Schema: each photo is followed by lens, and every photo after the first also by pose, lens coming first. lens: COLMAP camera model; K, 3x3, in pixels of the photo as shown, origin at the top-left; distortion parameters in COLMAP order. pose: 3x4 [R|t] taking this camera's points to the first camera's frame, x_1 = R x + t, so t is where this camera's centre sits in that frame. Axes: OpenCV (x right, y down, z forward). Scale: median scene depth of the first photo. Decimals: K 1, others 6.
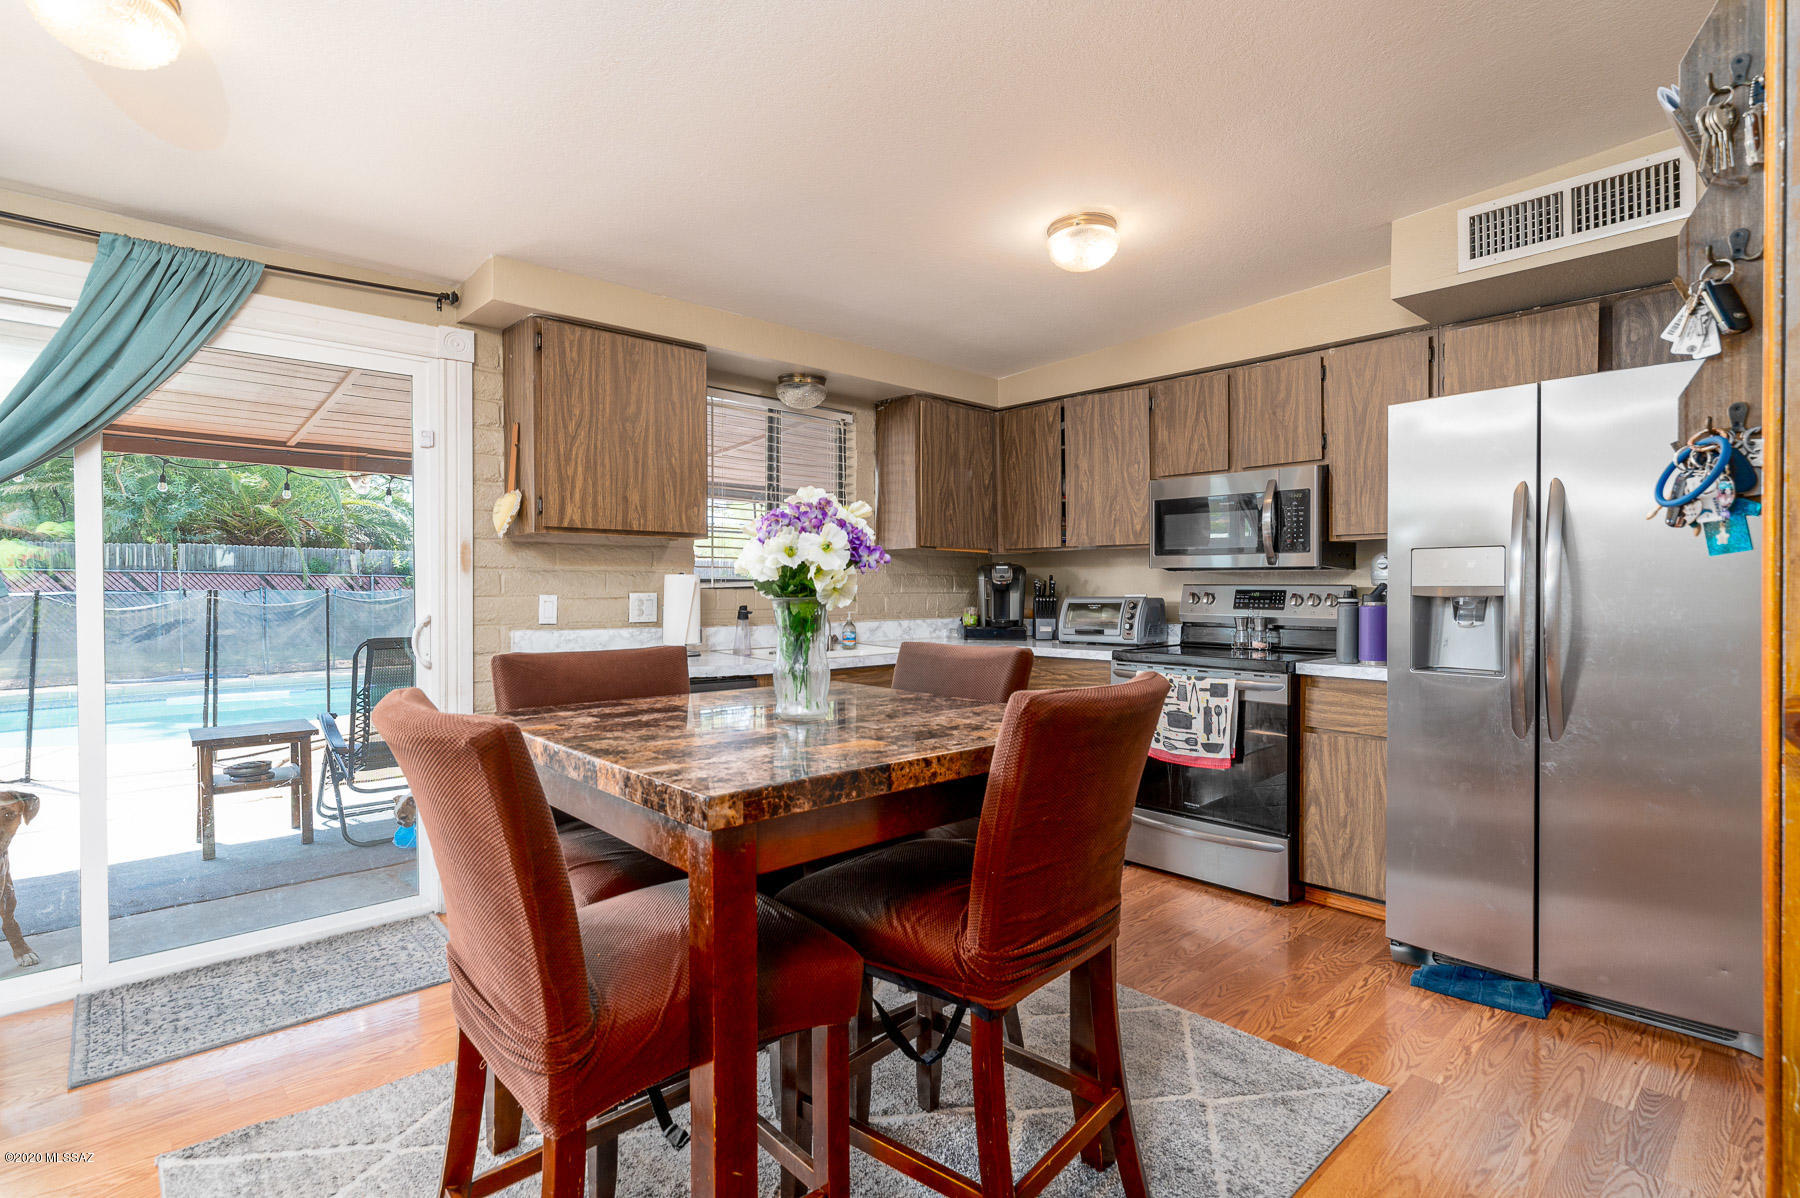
lens RADIAL K [[869.9, 0, 895.6], [0, 869.9, 596.3], [0, 0, 1]] dist [-0.001658, 0.000869]
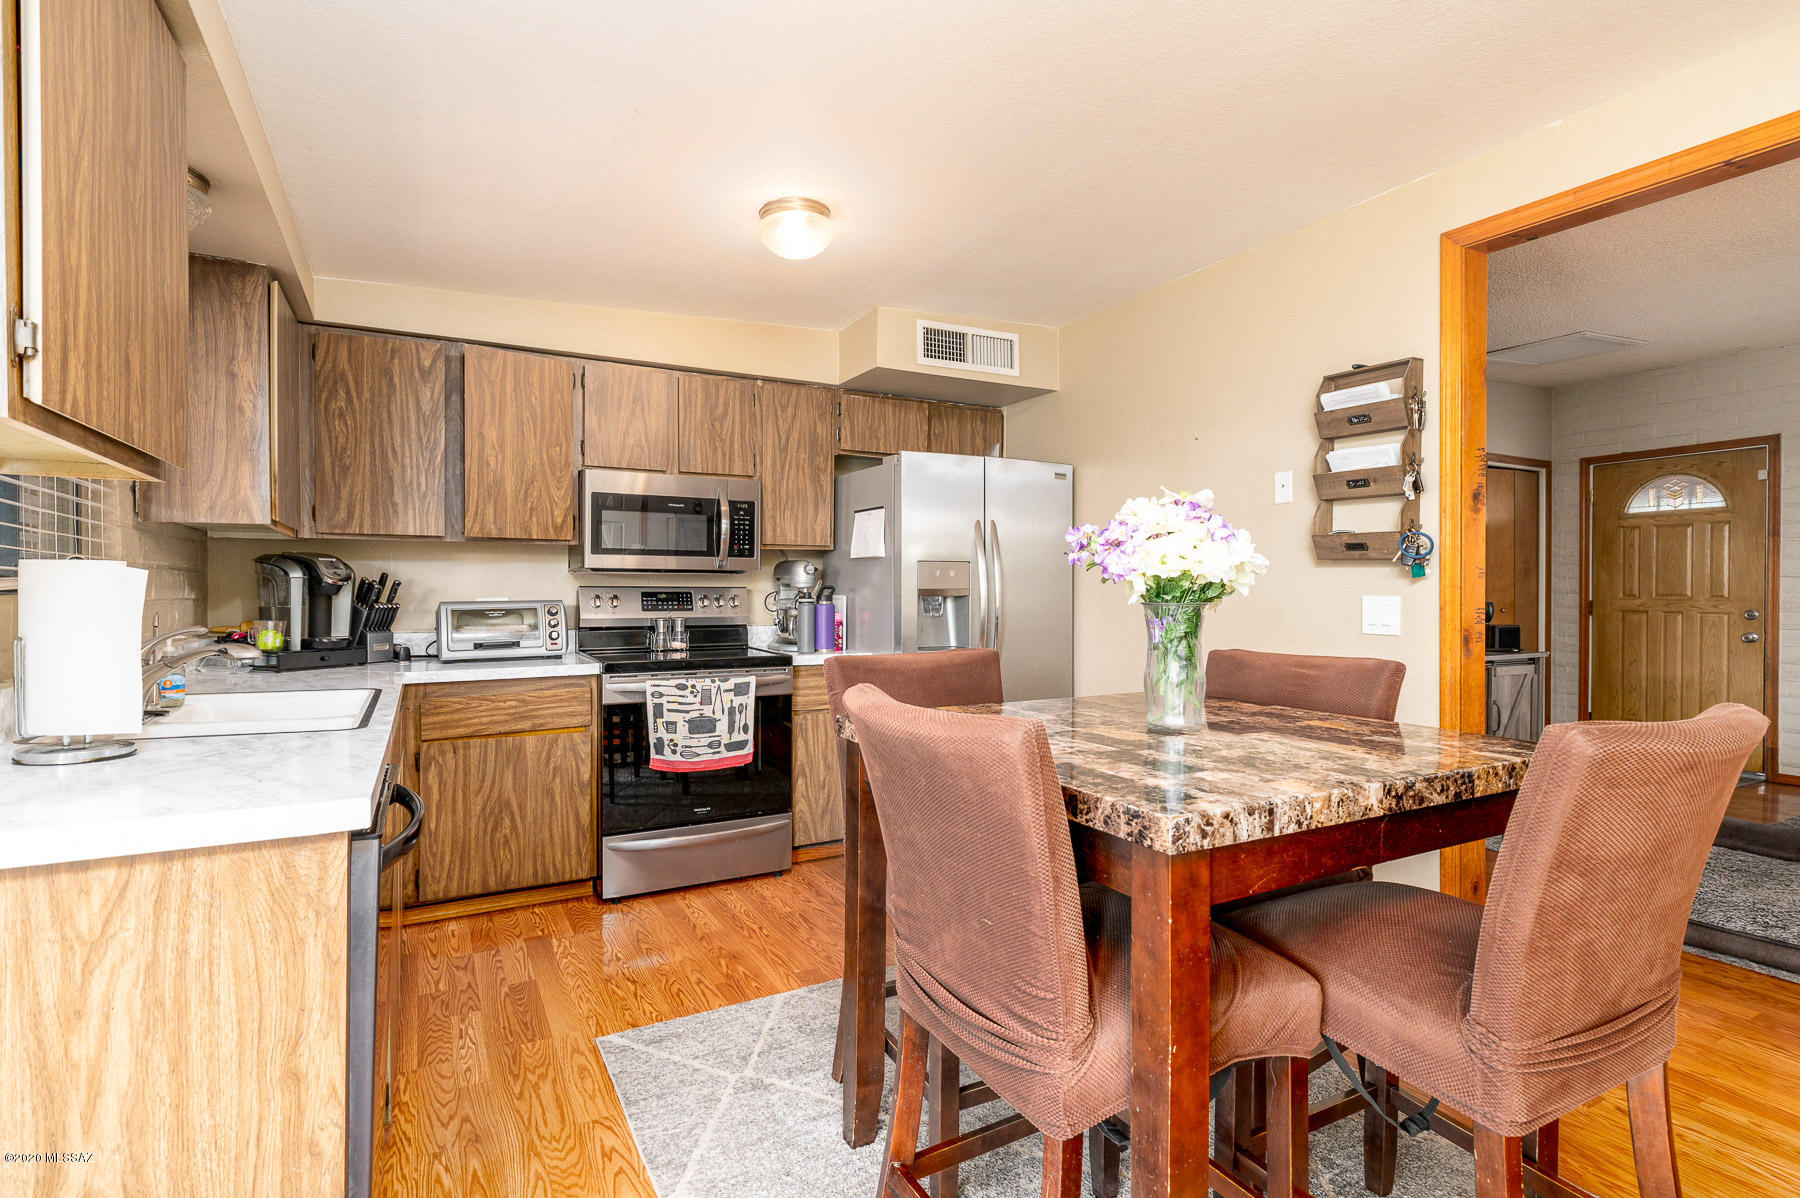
lens RADIAL K [[869.9, 0, 898.5], [0, 869.9, 593.6], [0, 0, 1]] dist [-0.001658, 0.000869]
pose [[0.244821, -0.007208, 0.969541, -0.583538], [0.009264, 0.999944, 0.005095, -0.009016], [-0.969524, 0.007735, 0.244875, 0.562798]]
